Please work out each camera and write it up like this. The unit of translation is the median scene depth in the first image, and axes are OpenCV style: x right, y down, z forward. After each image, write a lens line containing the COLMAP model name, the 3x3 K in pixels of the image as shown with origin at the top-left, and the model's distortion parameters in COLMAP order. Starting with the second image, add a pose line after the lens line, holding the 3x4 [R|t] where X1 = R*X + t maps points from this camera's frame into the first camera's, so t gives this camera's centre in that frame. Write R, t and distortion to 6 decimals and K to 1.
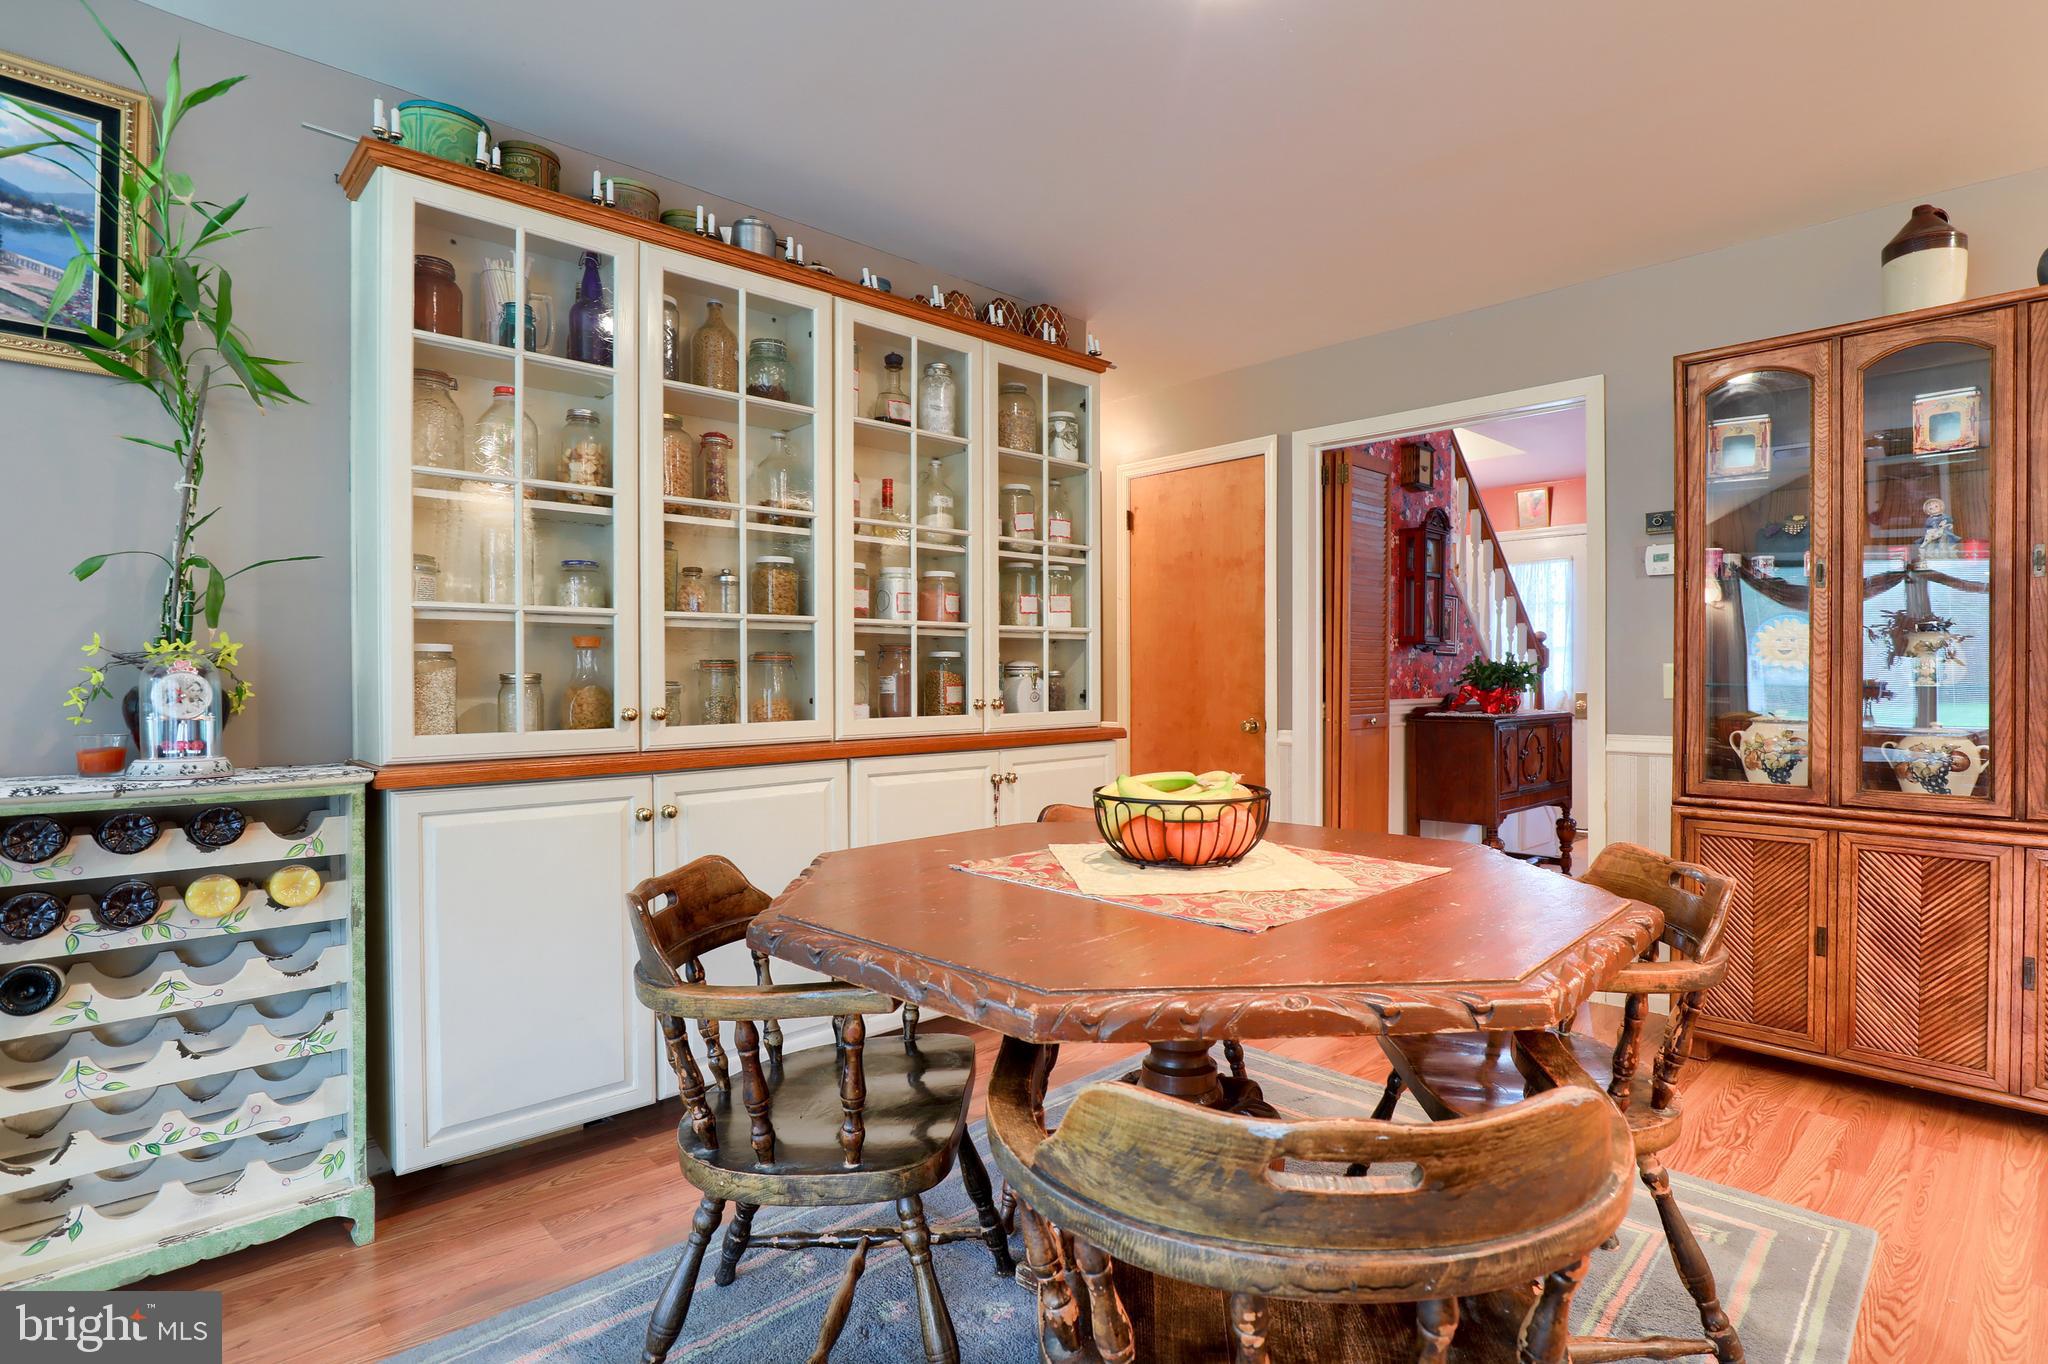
lens RADIAL K [[1035.6, 0, 1028.7], [0, 1035.6, 684.7], [0, 0, 1]] dist [-0.019420, -0.000414]
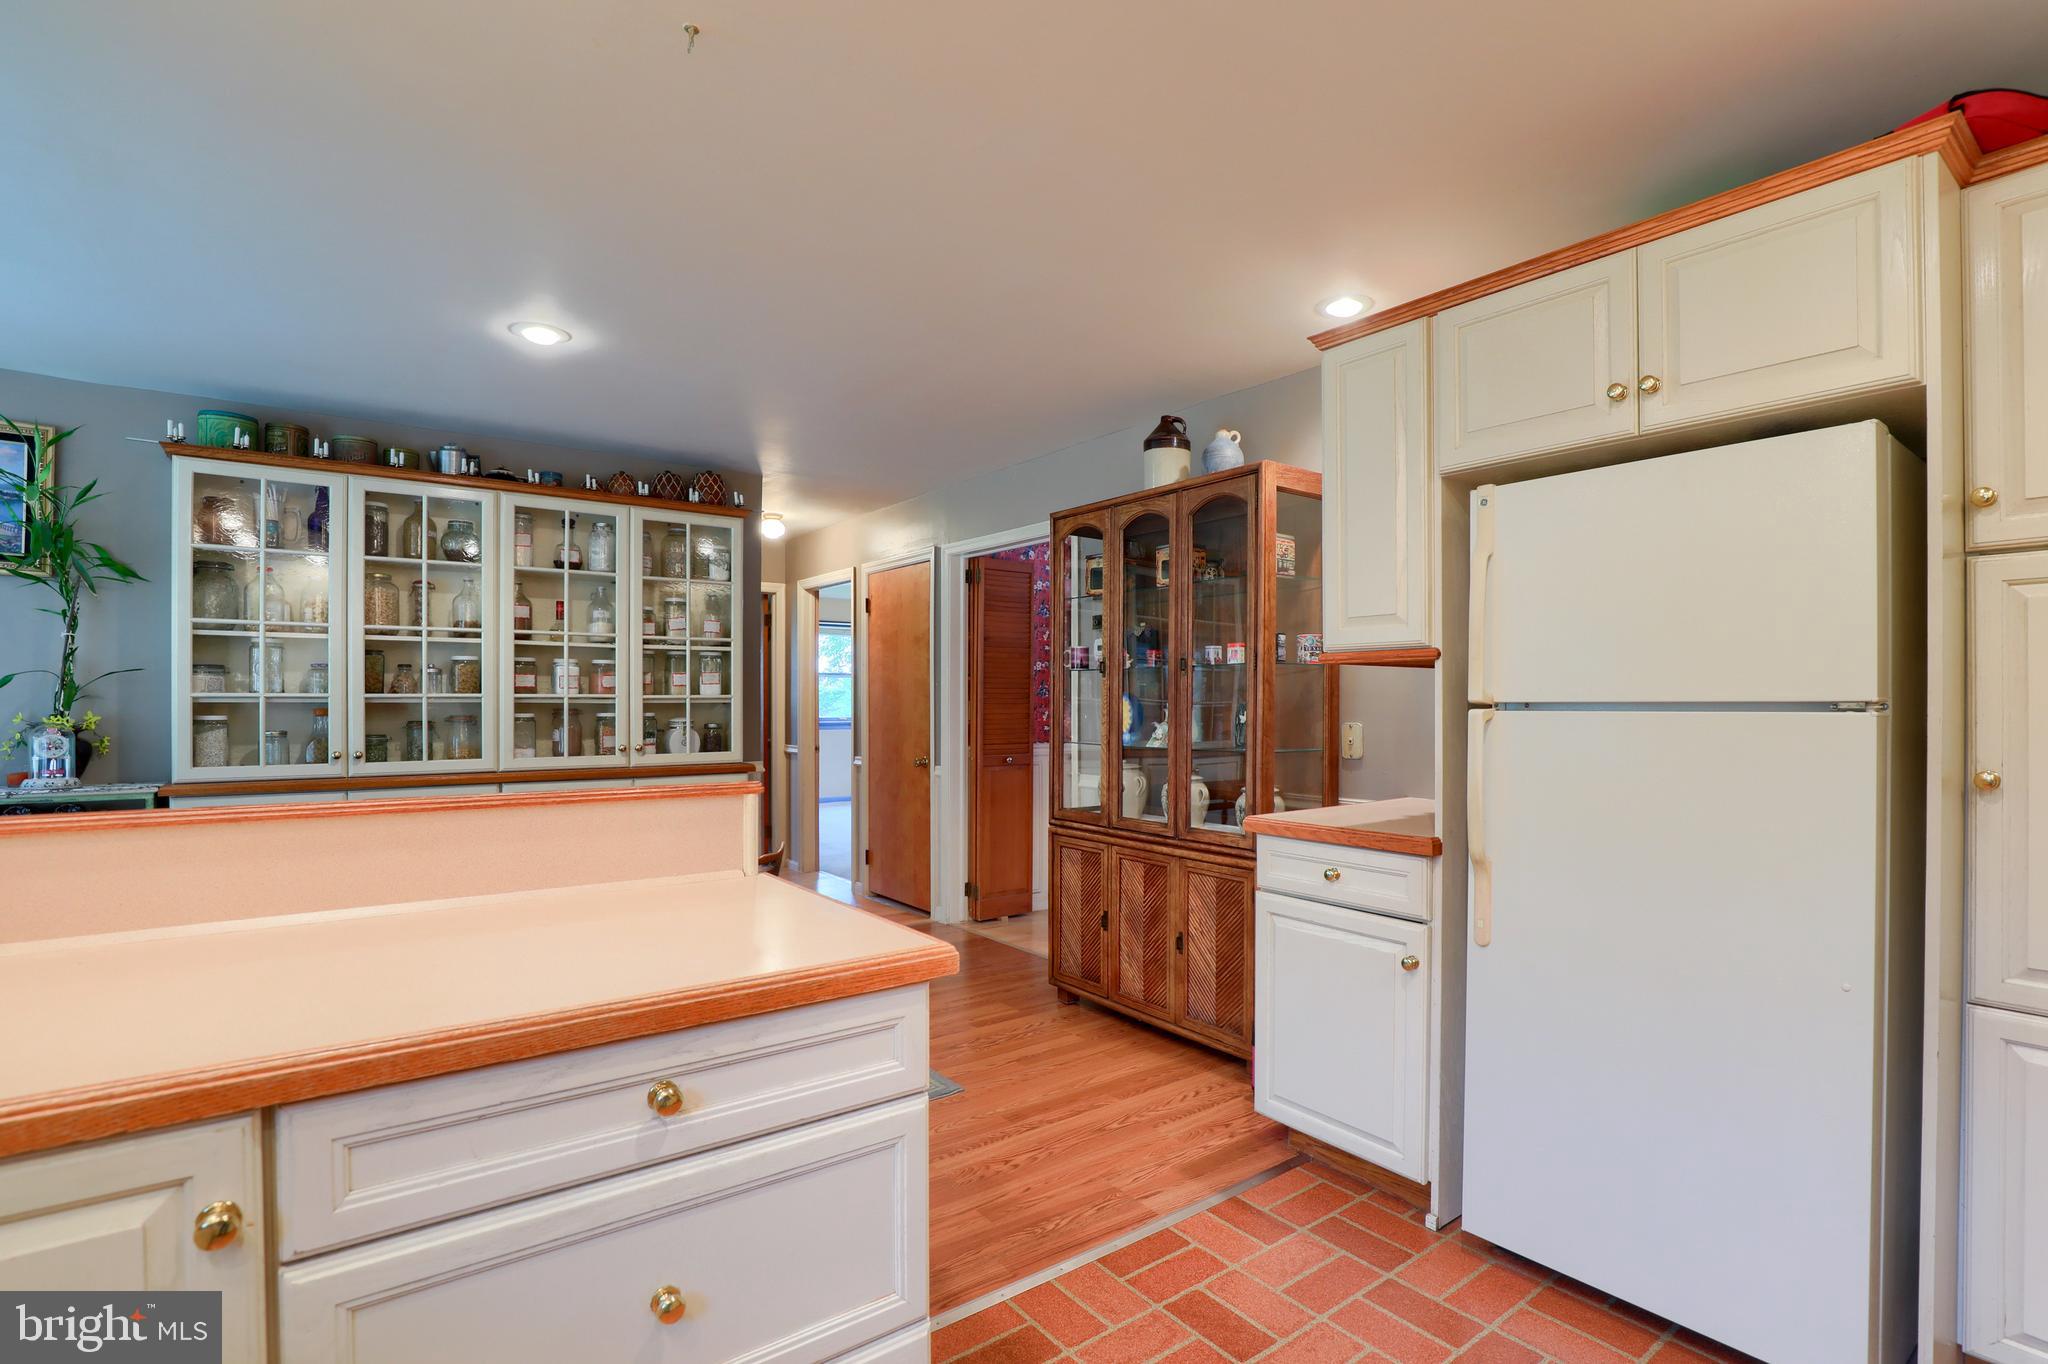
lens RADIAL K [[982.6, 0, 1056.9], [0, 982.6, 696.1], [0, 0, 1]] dist [-0.024168, 0.003717]
pose [[0.993030, 0.004347, -0.117782, 0.831768], [-0.005924, 0.999897, -0.013047, -0.046825], [0.117714, 0.013653, 0.992954, -0.378446]]
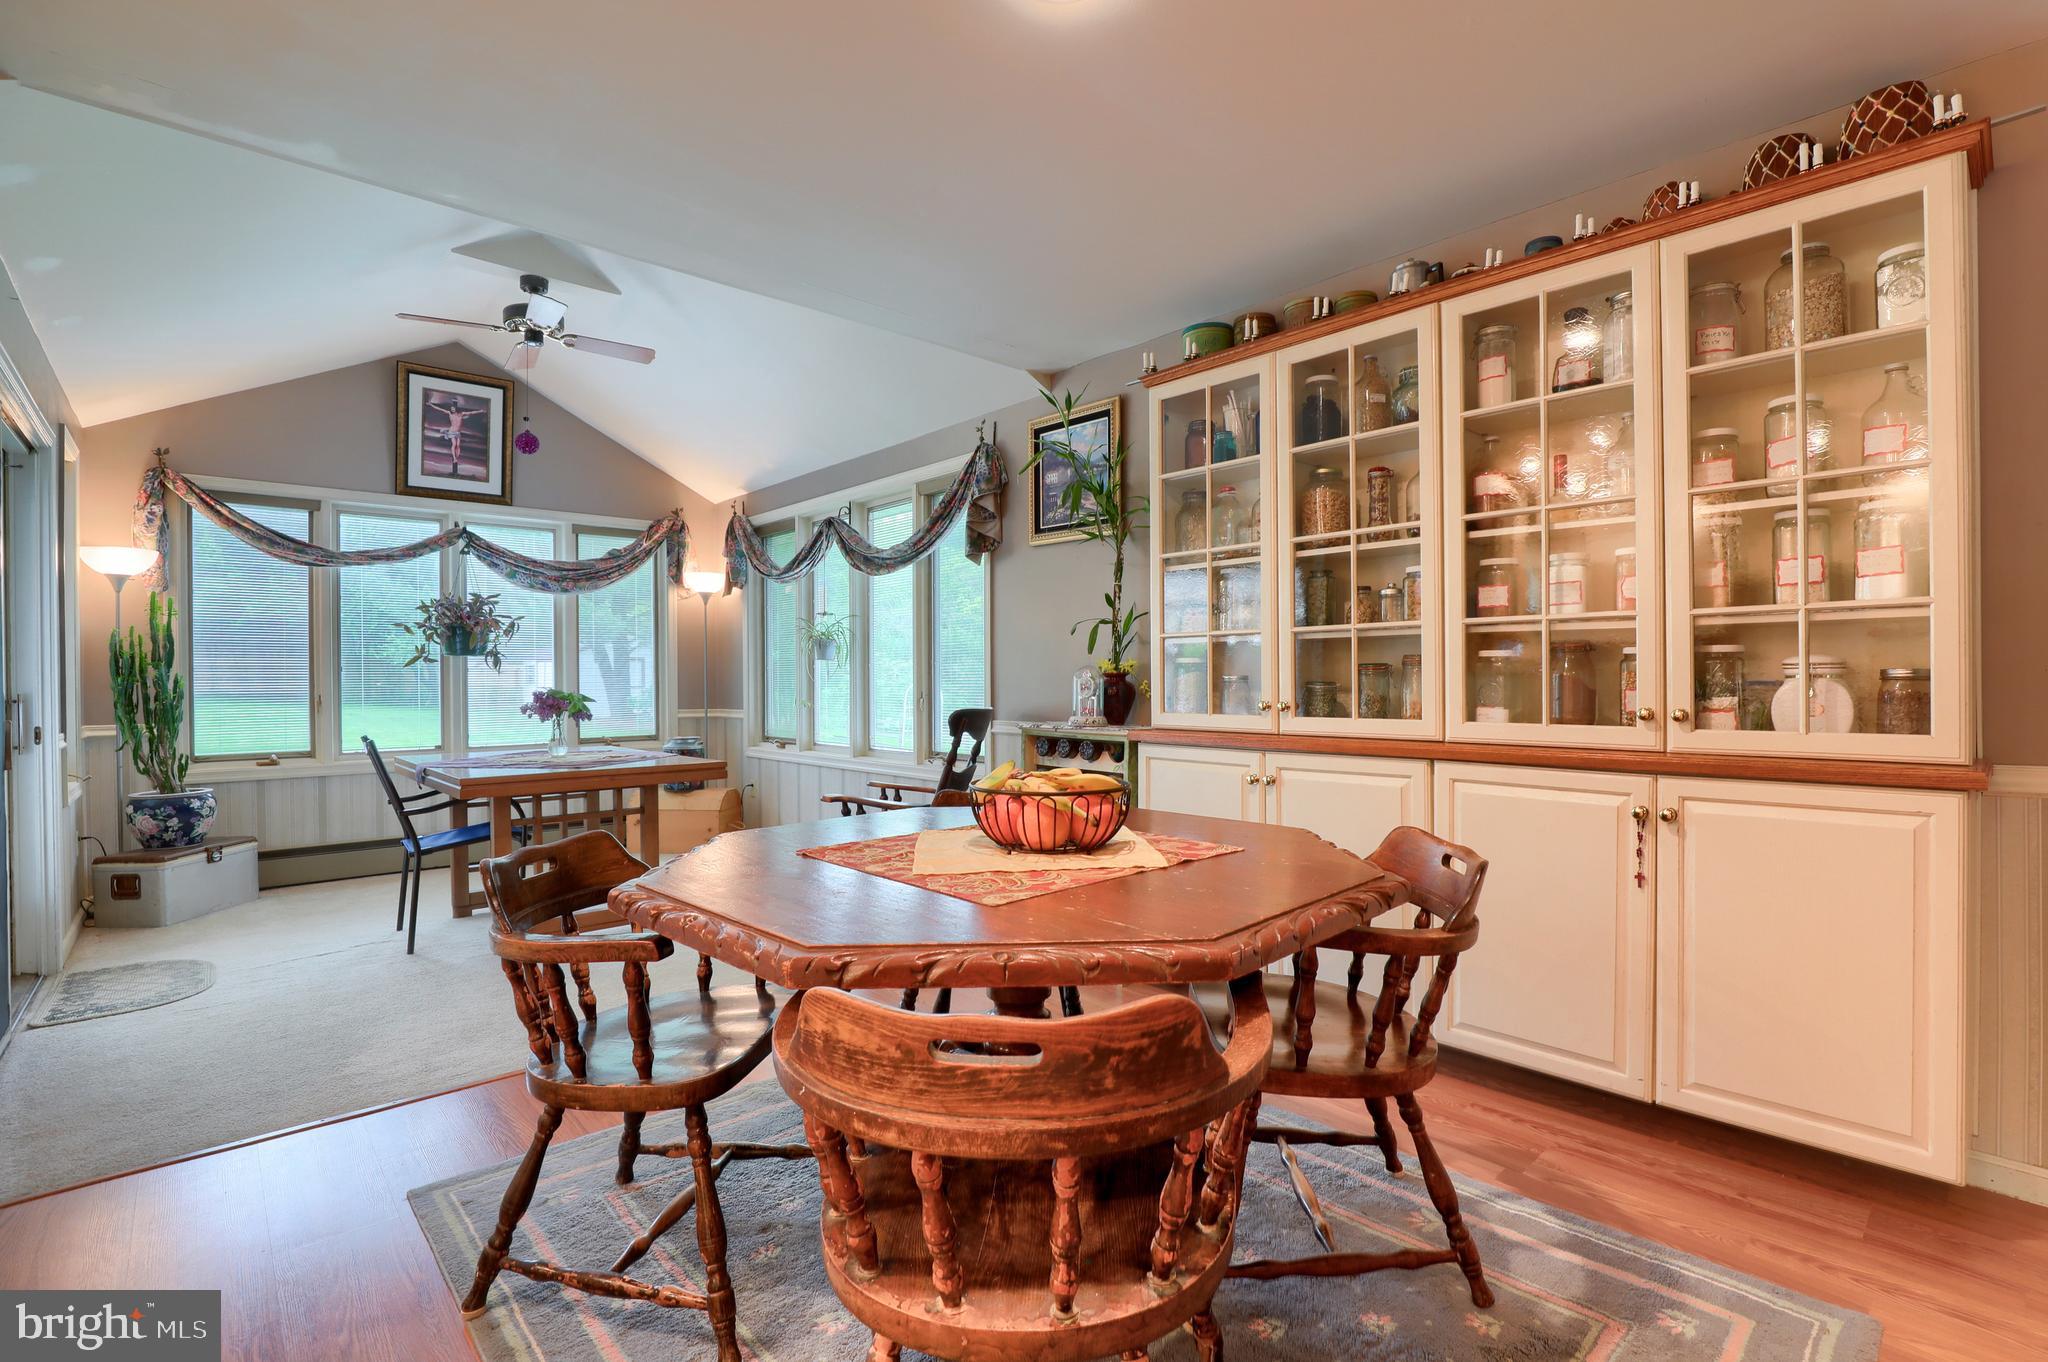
lens RADIAL K [[956.1, 0, 1052.2], [0, 956.1, 683.7], [0, 0, 1]] dist [-0.026921, 0.002641]
pose [[-0.016241, 0.007757, -0.999838, 0.741415], [-0.007684, 0.999939, 0.007883, -0.006932], [0.999839, 0.007811, -0.016180, 0.631192]]
